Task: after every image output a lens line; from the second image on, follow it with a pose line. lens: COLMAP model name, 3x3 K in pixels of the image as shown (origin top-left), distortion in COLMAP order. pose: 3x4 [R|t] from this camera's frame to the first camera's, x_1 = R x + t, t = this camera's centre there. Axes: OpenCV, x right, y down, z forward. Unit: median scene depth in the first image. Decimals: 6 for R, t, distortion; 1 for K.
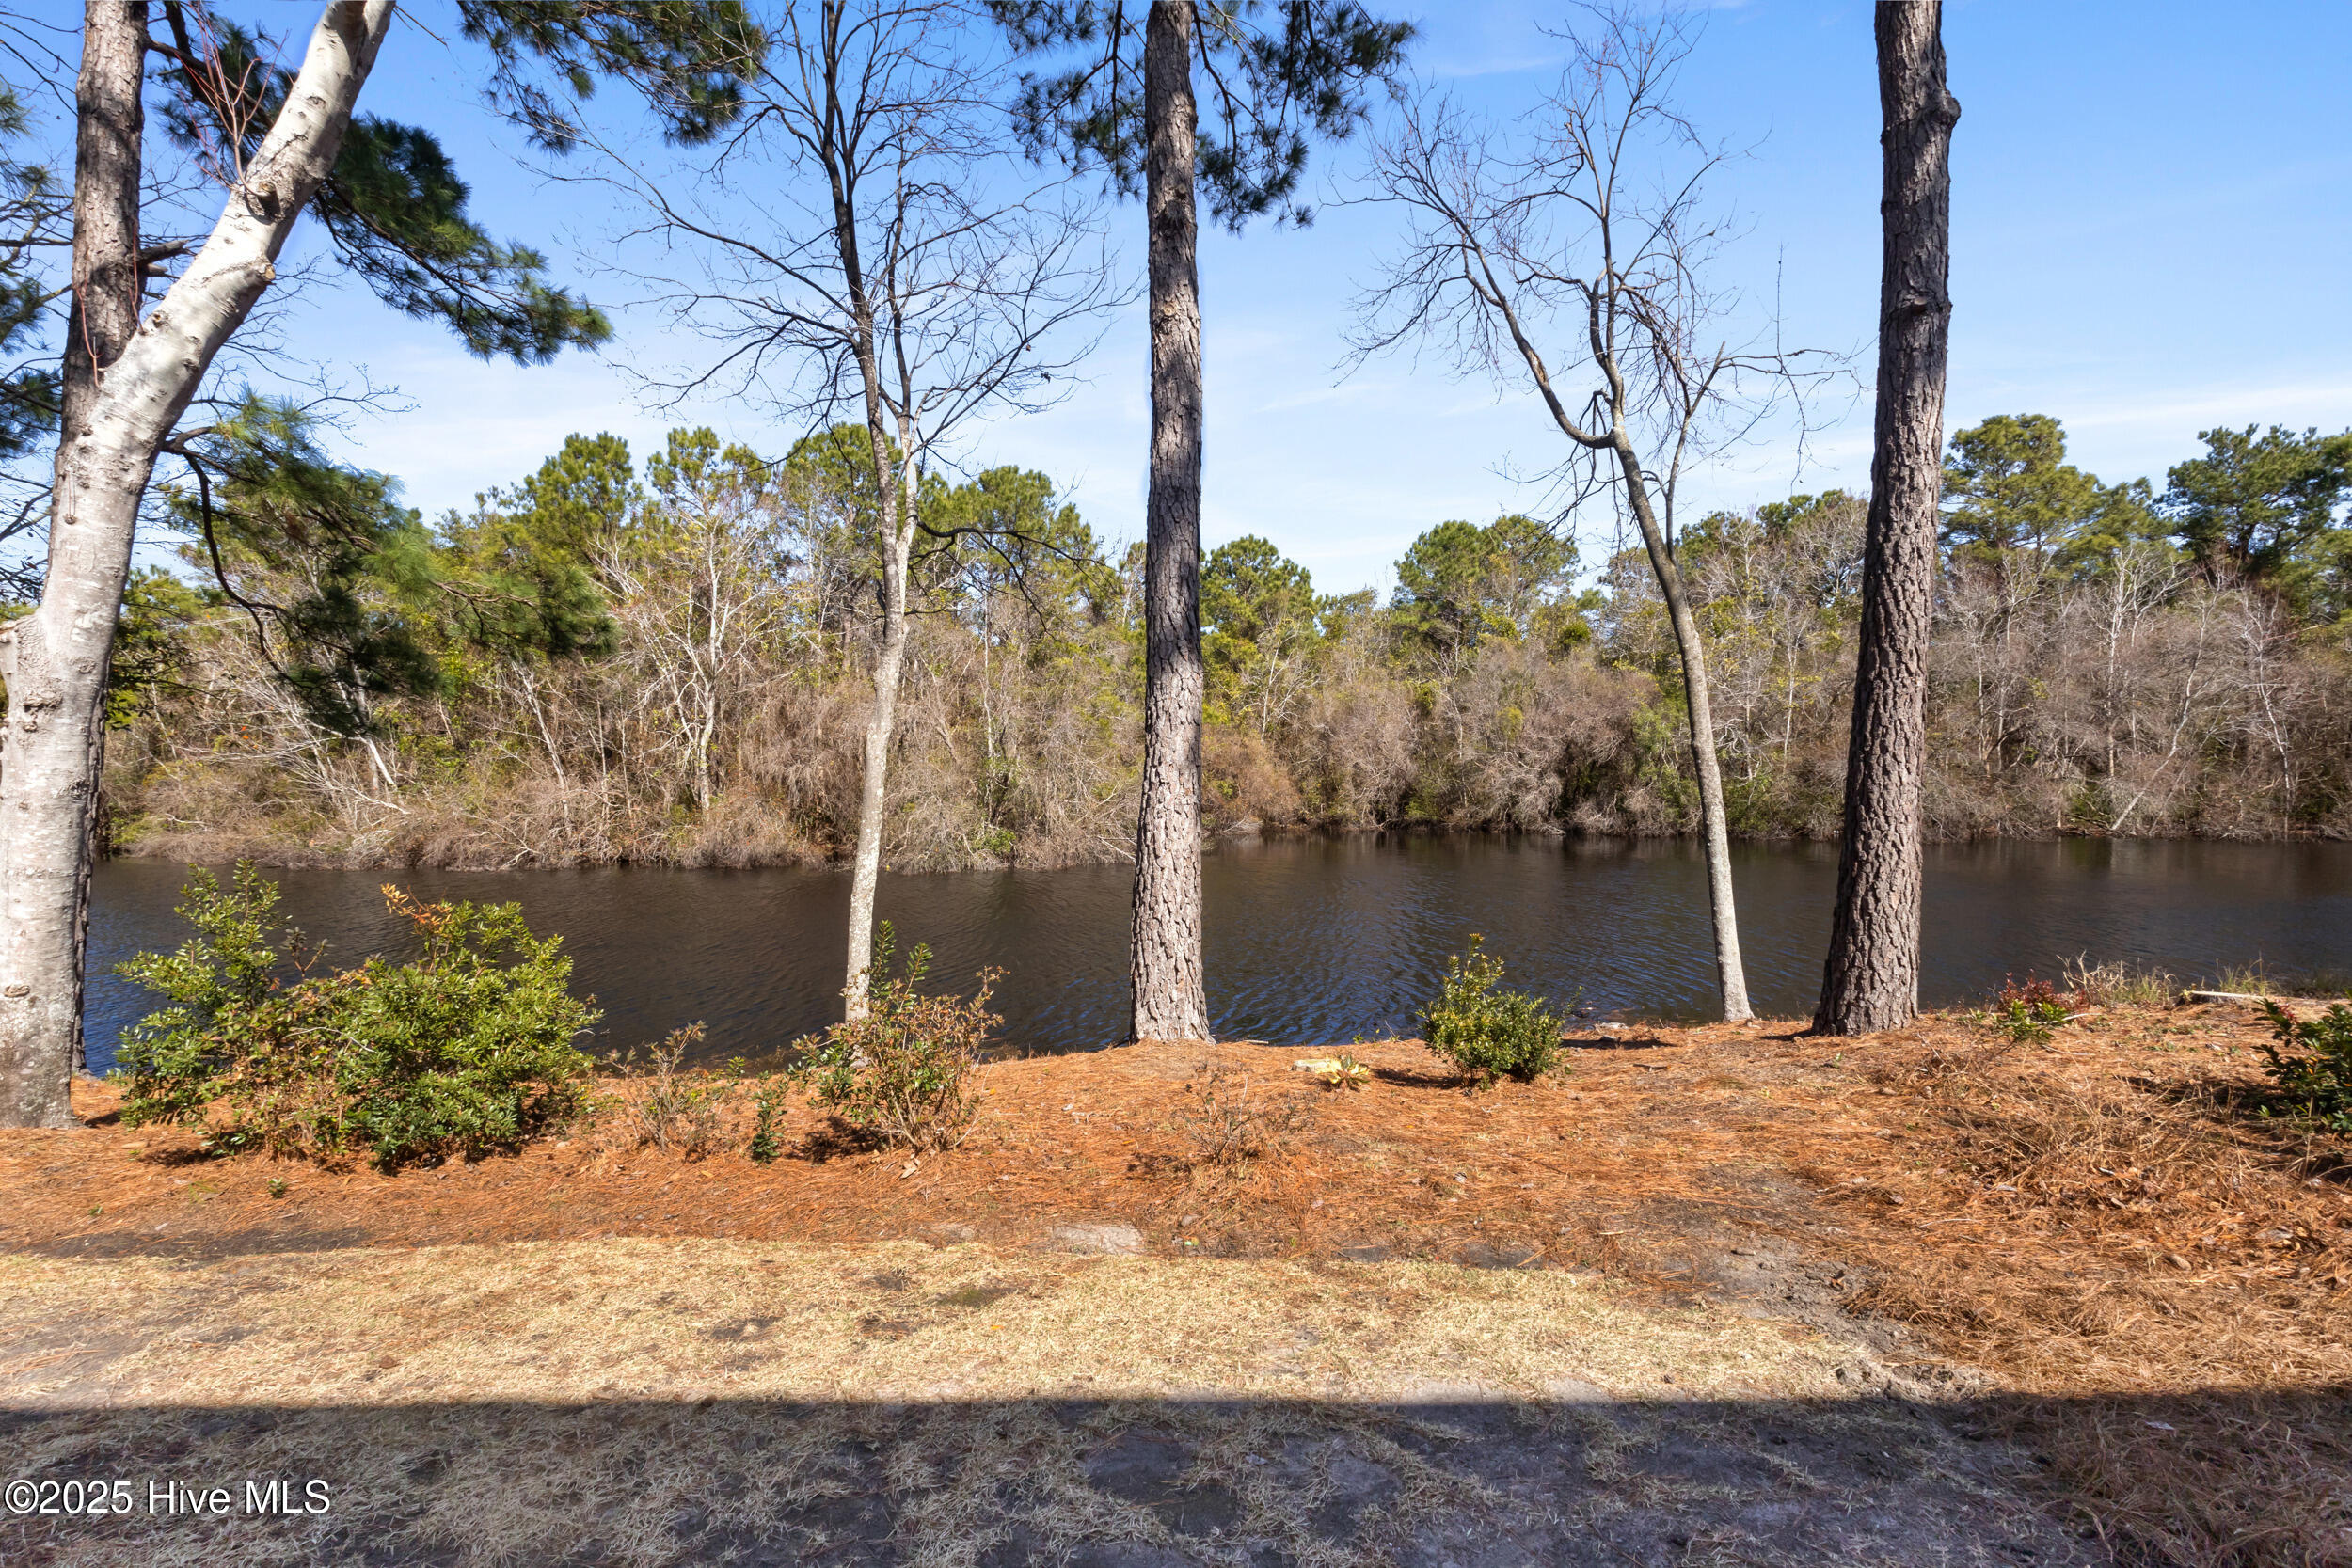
lens RADIAL K [[1093.1, 0, 1176.0], [0, 1093.1, 784.0], [0, 0, 1]] dist [-0.001630, -0.000030]
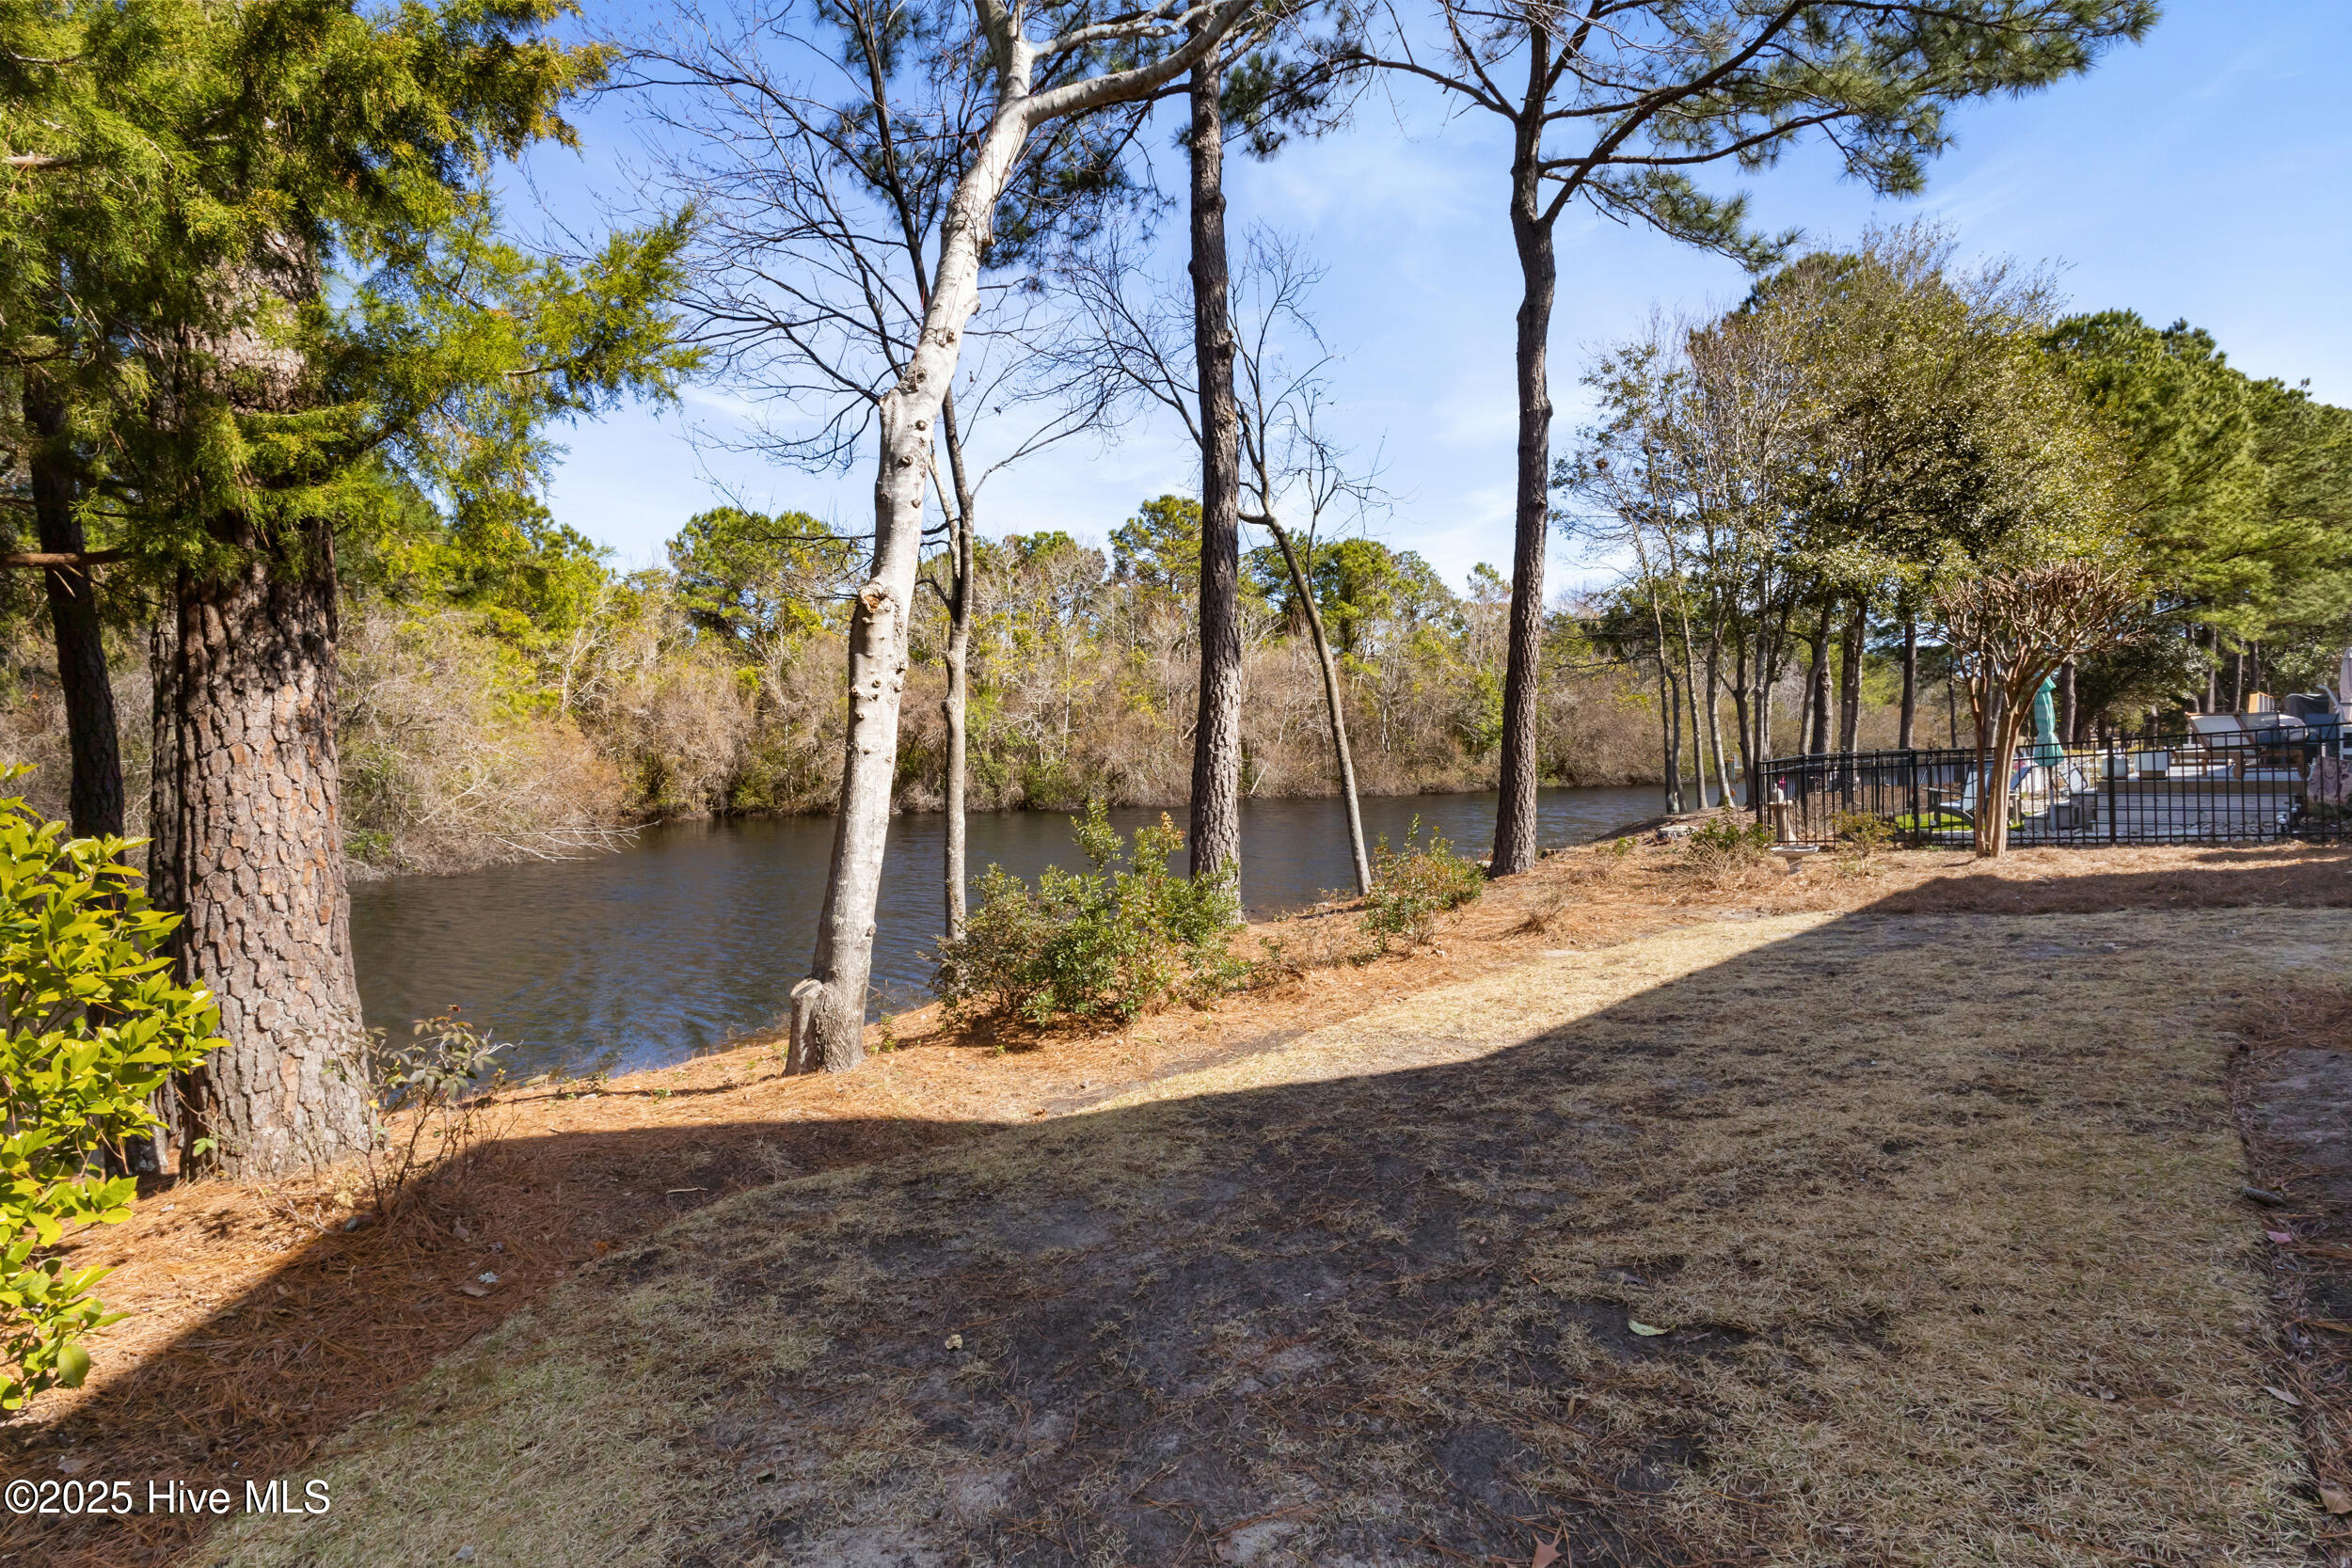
lens RADIAL K [[1093.1, 0, 1176.0], [0, 1093.1, 784.0], [0, 0, 1]] dist [-0.001630, -0.000030]
pose [[0.734582, -0.018577, 0.678265, -0.172365], [0.014760, 0.999826, 0.011398, 0.006295], [-0.678359, 0.001639, 0.734729, -0.001651]]
